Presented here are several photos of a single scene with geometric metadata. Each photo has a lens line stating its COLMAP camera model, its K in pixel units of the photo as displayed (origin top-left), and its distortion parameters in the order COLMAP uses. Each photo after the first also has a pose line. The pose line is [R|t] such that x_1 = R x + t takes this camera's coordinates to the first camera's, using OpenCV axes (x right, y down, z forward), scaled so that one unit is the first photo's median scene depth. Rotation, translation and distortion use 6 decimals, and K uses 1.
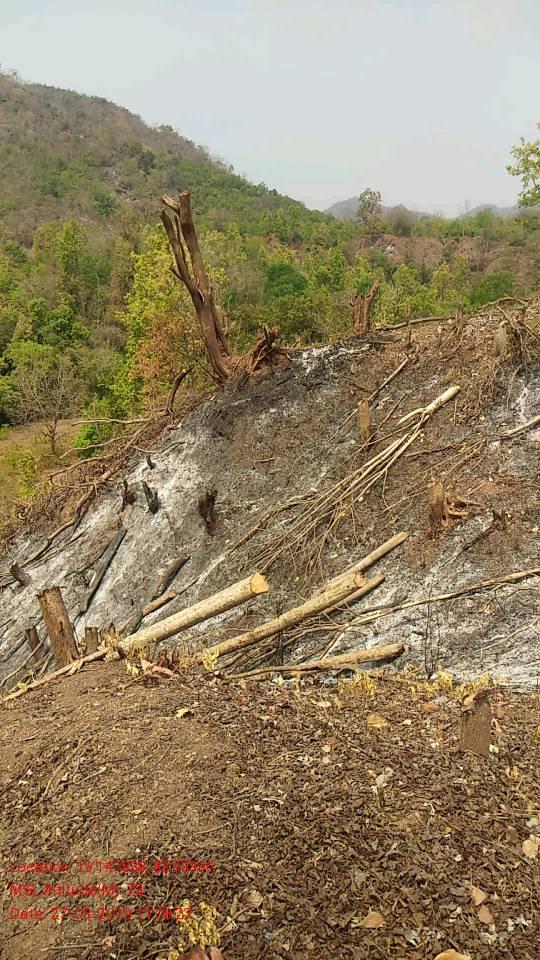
lens RADIAL K [[774.7, 0, 270.0], [0, 774.7, 480.0], [0, 0, 1]] dist [0.133088, -0.252323]
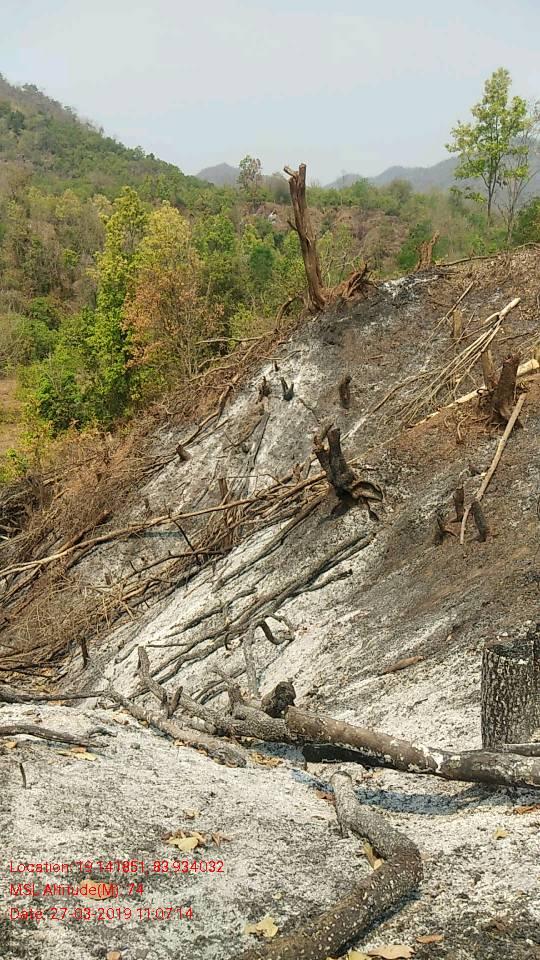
lens RADIAL K [[774.7, 0, 270.0], [0, 774.7, 480.0], [0, 0, 1]] dist [0.133088, -0.252323]
pose [[0.987080, -0.041298, 0.154815, -0.389747], [0.035475, 0.998562, 0.040188, 0.123604], [-0.156252, -0.034177, 0.987126, -0.357919]]
